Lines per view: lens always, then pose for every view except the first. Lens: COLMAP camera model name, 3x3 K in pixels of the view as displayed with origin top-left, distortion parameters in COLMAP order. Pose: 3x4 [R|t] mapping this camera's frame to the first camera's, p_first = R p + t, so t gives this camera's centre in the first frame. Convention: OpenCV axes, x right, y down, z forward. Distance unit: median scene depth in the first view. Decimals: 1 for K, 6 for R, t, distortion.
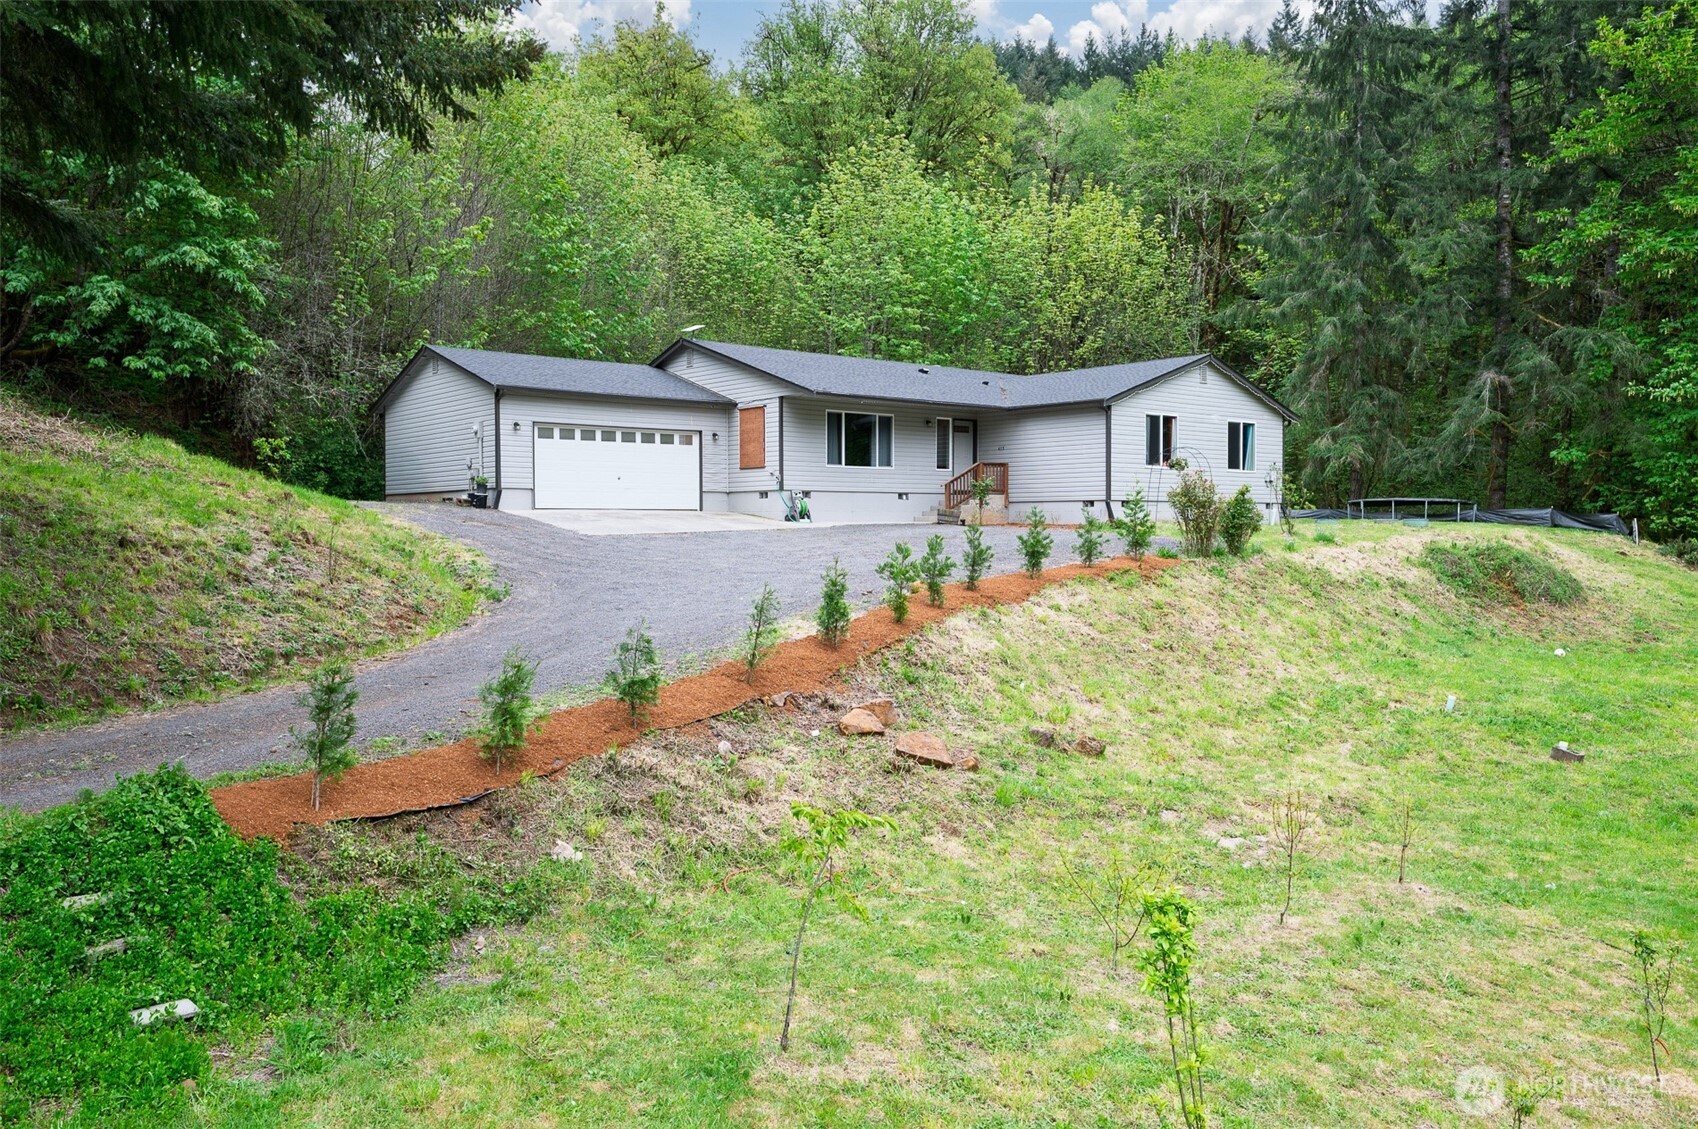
lens RADIAL K [[1118.3, 0, 849.0], [0, 1118.3, 564.5], [0, 0, 1]] dist [-0.006151, -0.001667]
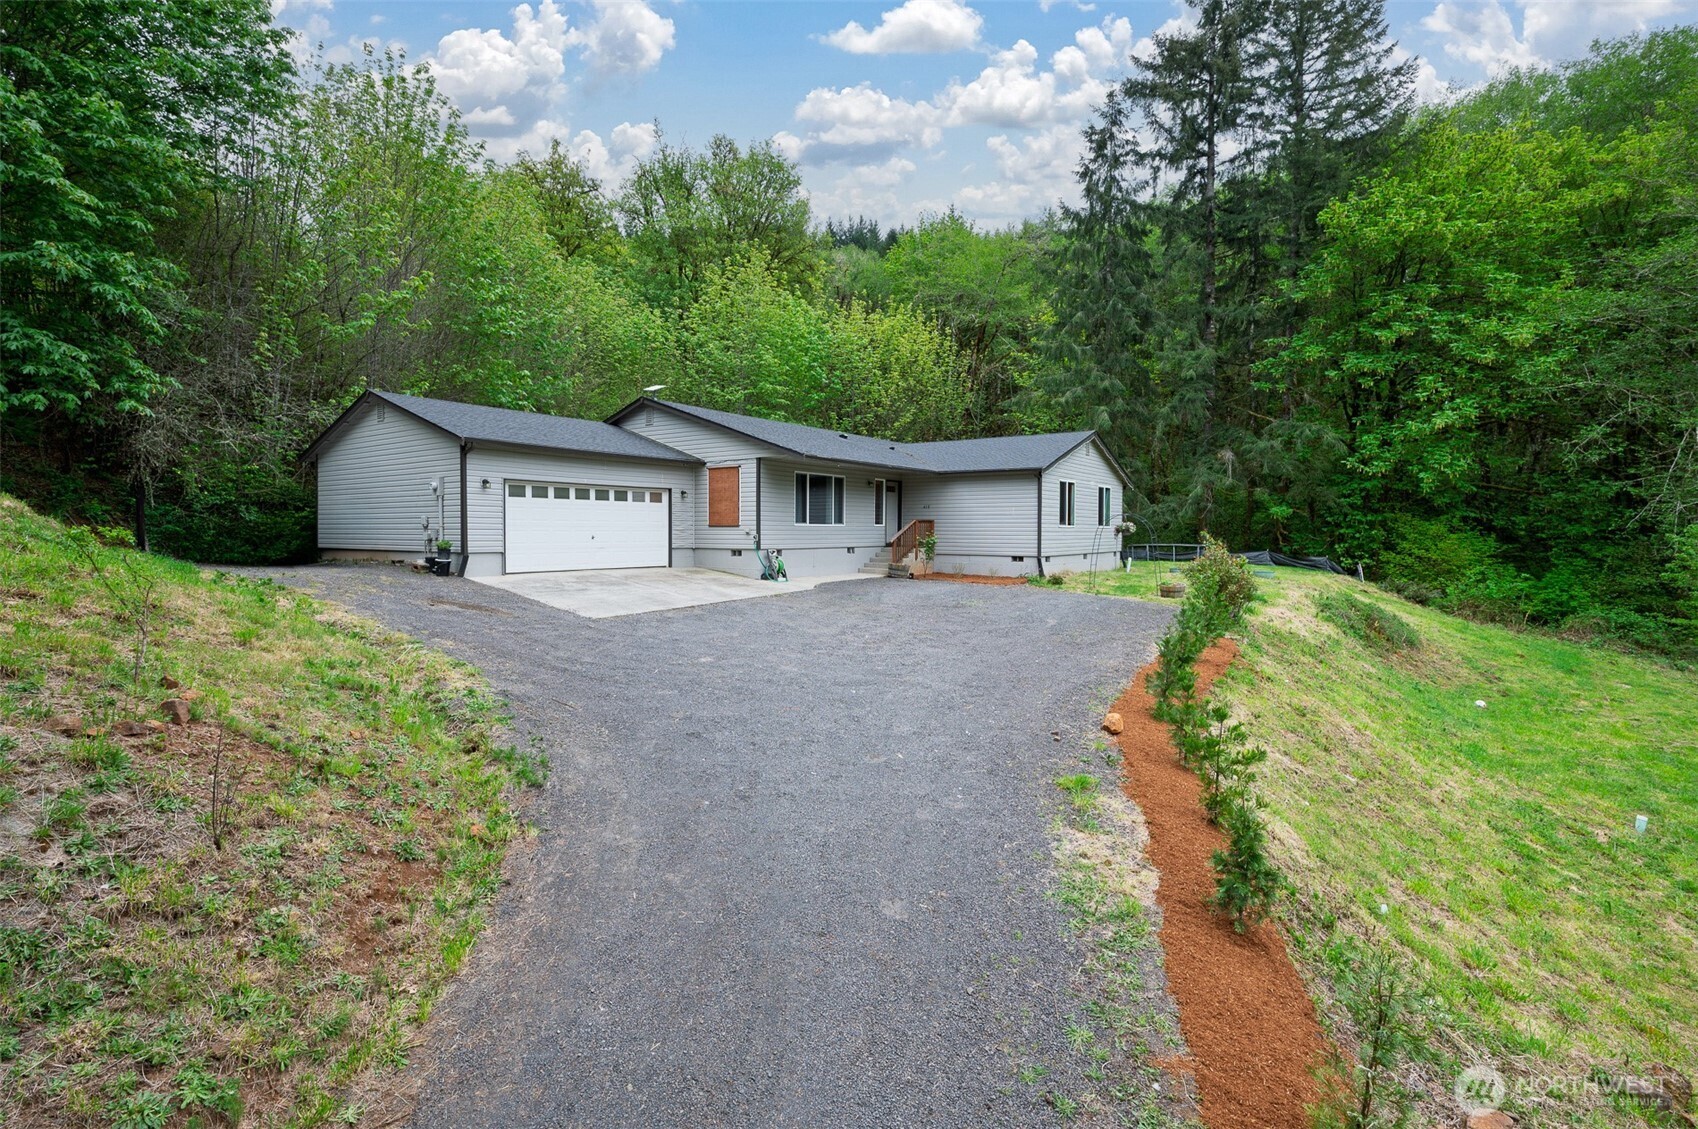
lens RADIAL K [[754.8, 0, 849.0], [0, 754.8, 564.5], [0, 0, 1]] dist [-0.000846, -0.005212]
pose [[0.974409, -0.002524, 0.224768, -0.127293], [0.002903, 0.999995, -0.001357, -0.048773], [-0.224763, 0.001974, 0.974411, 0.293206]]
